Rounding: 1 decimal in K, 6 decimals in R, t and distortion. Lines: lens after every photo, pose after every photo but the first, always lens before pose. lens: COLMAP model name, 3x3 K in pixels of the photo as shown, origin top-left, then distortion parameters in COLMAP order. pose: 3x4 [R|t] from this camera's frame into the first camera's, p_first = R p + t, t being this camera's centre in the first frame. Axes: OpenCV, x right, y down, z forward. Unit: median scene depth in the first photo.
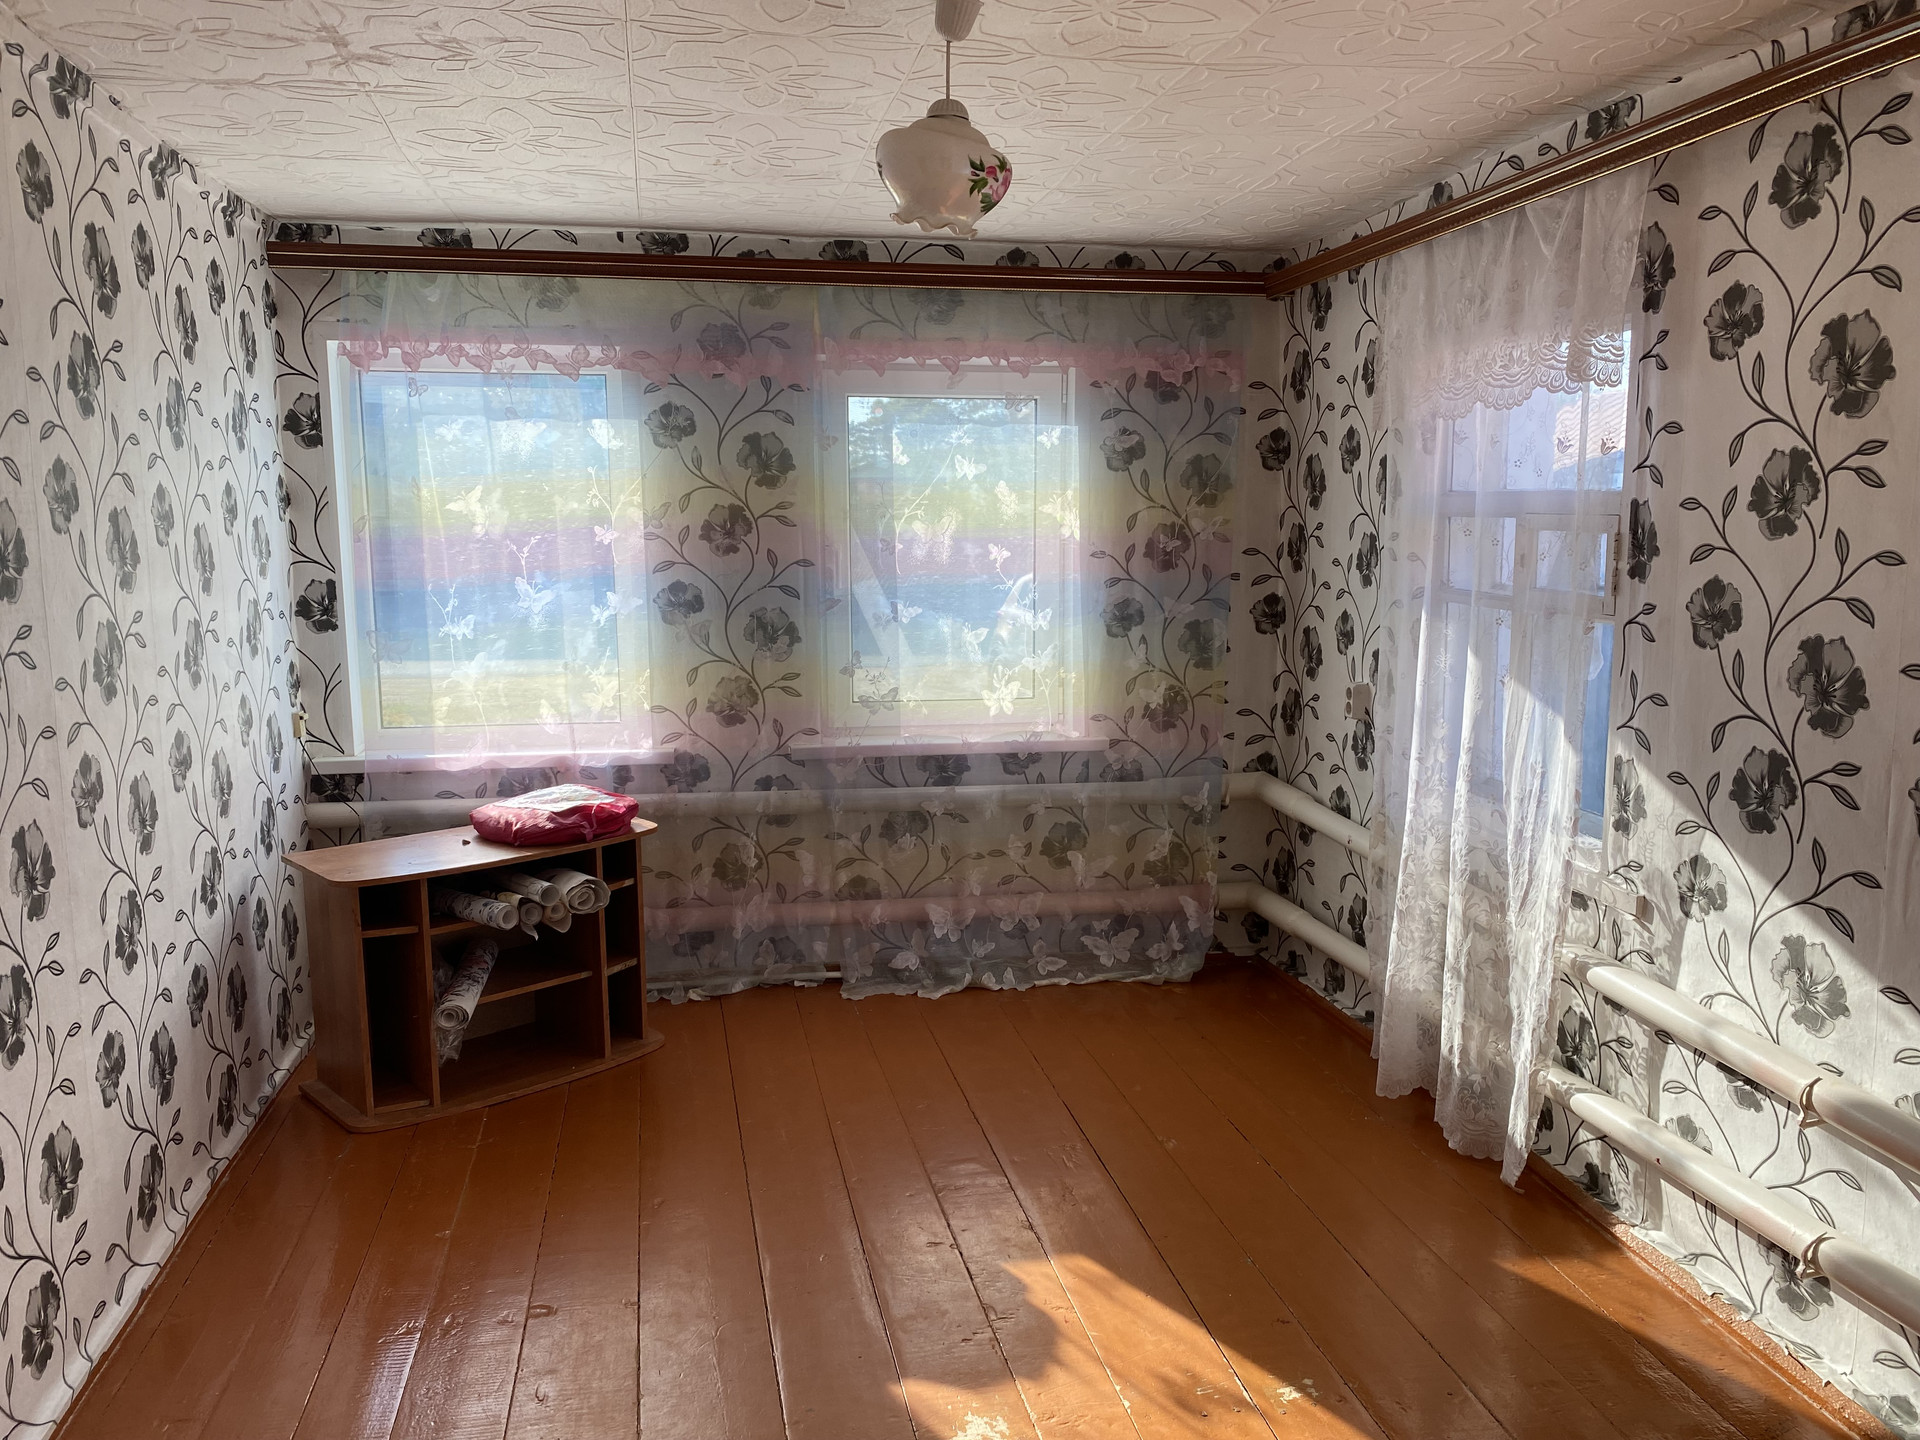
lens RADIAL K [[1431.2, 0, 959.2], [0, 1431.2, 723.1], [0, 0, 1]] dist [0.011752, 0.000702]
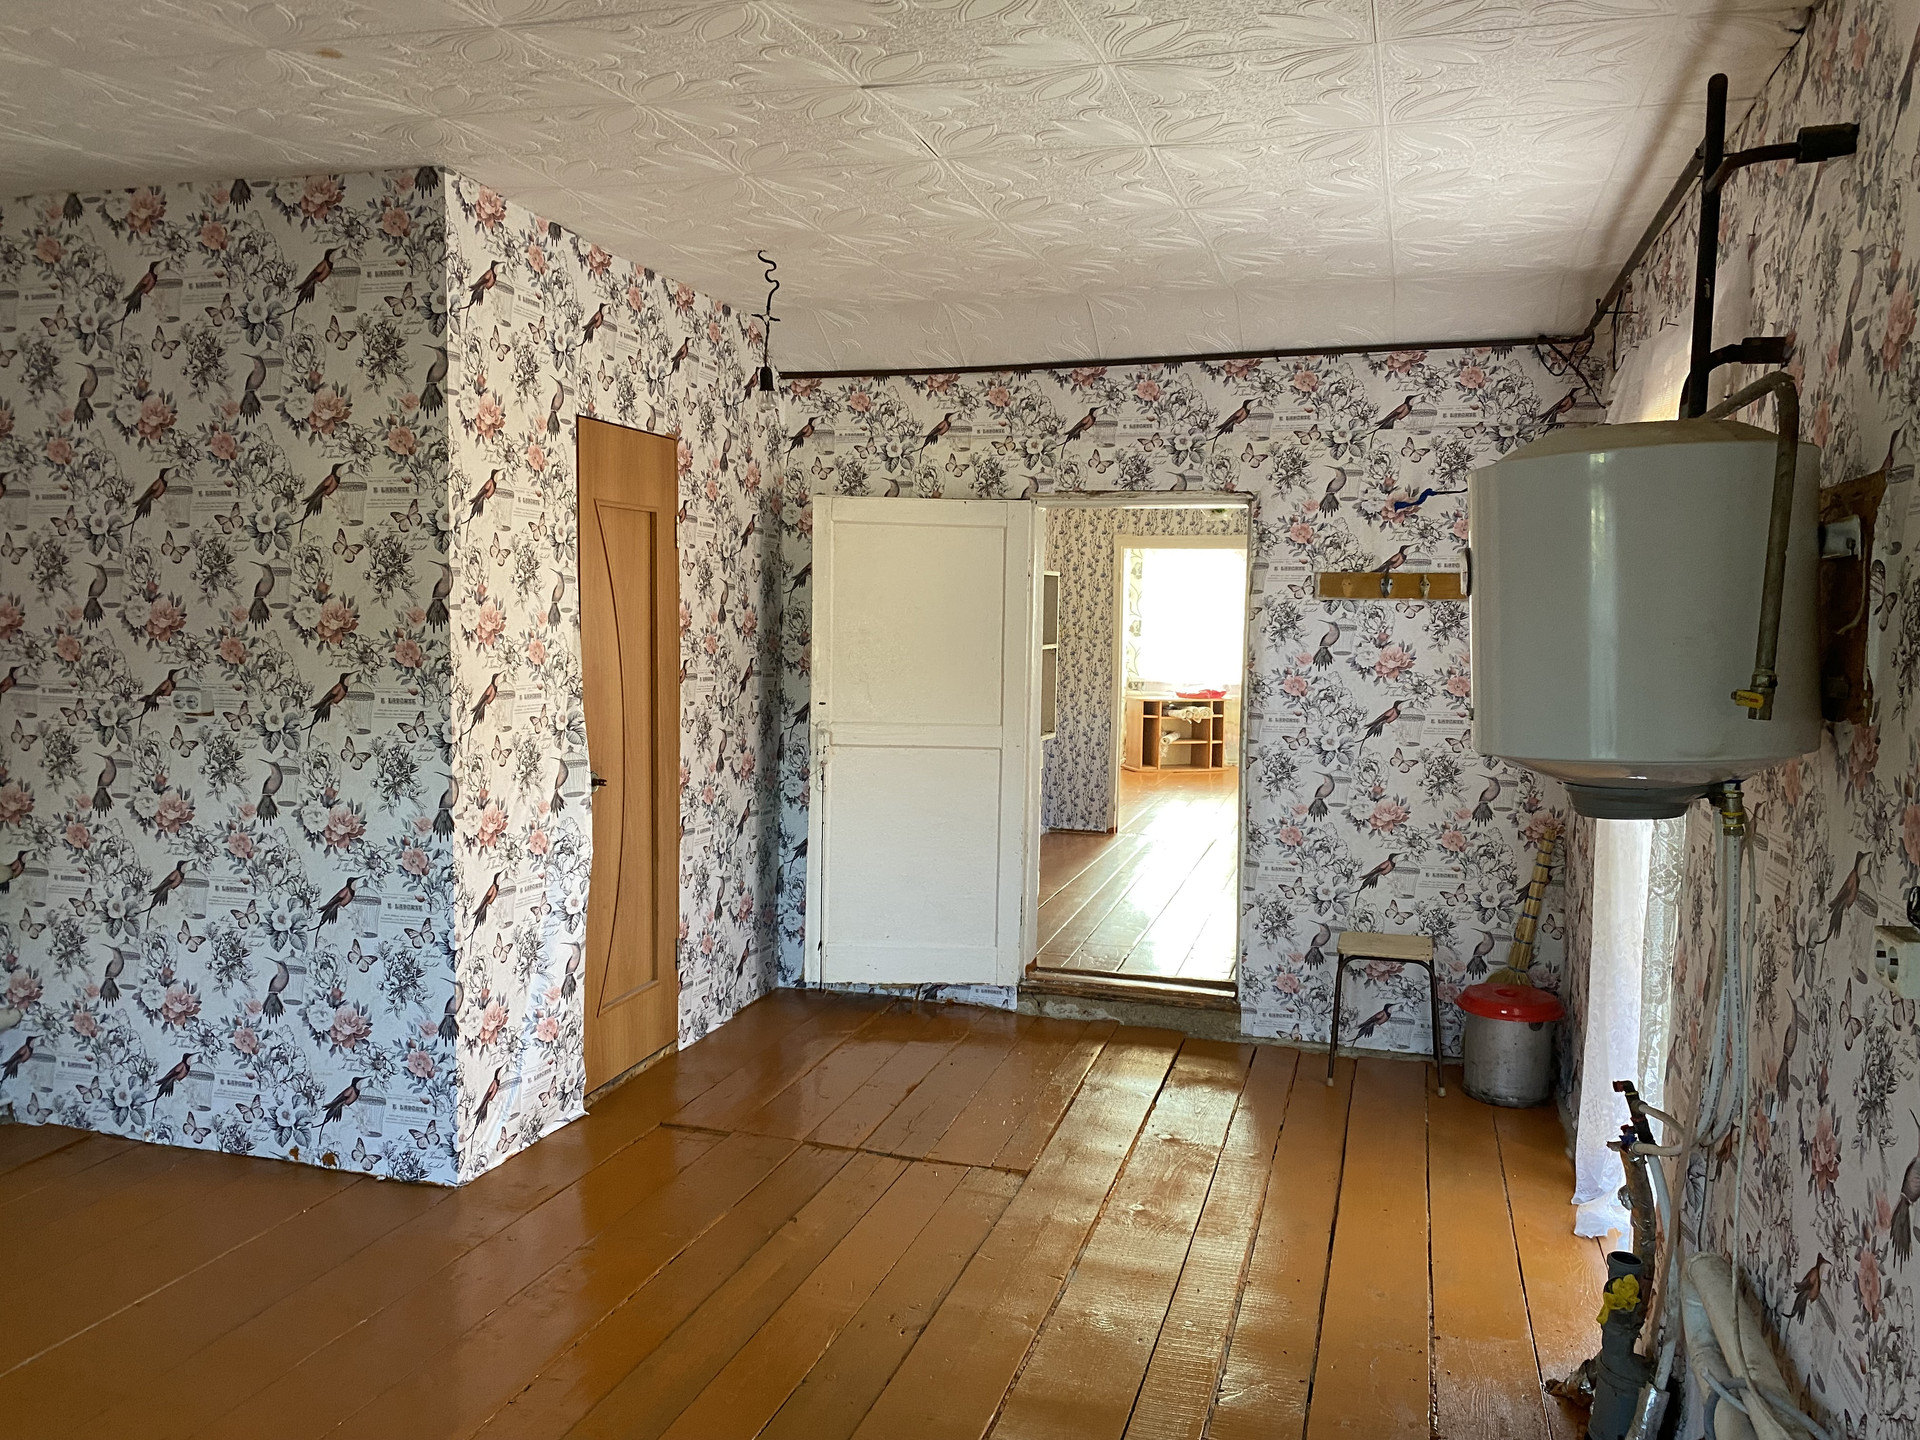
lens RADIAL K [[1431.2, 0, 959.8], [0, 1431.2, 718.7], [0, 0, 1]] dist [0.011752, 0.000702]
pose [[0.877295, 0.051890, -0.477138, 0.841196], [-0.088506, 0.994580, -0.054570, 0.372324], [0.471720, 0.090104, 0.877132, -2.227624]]
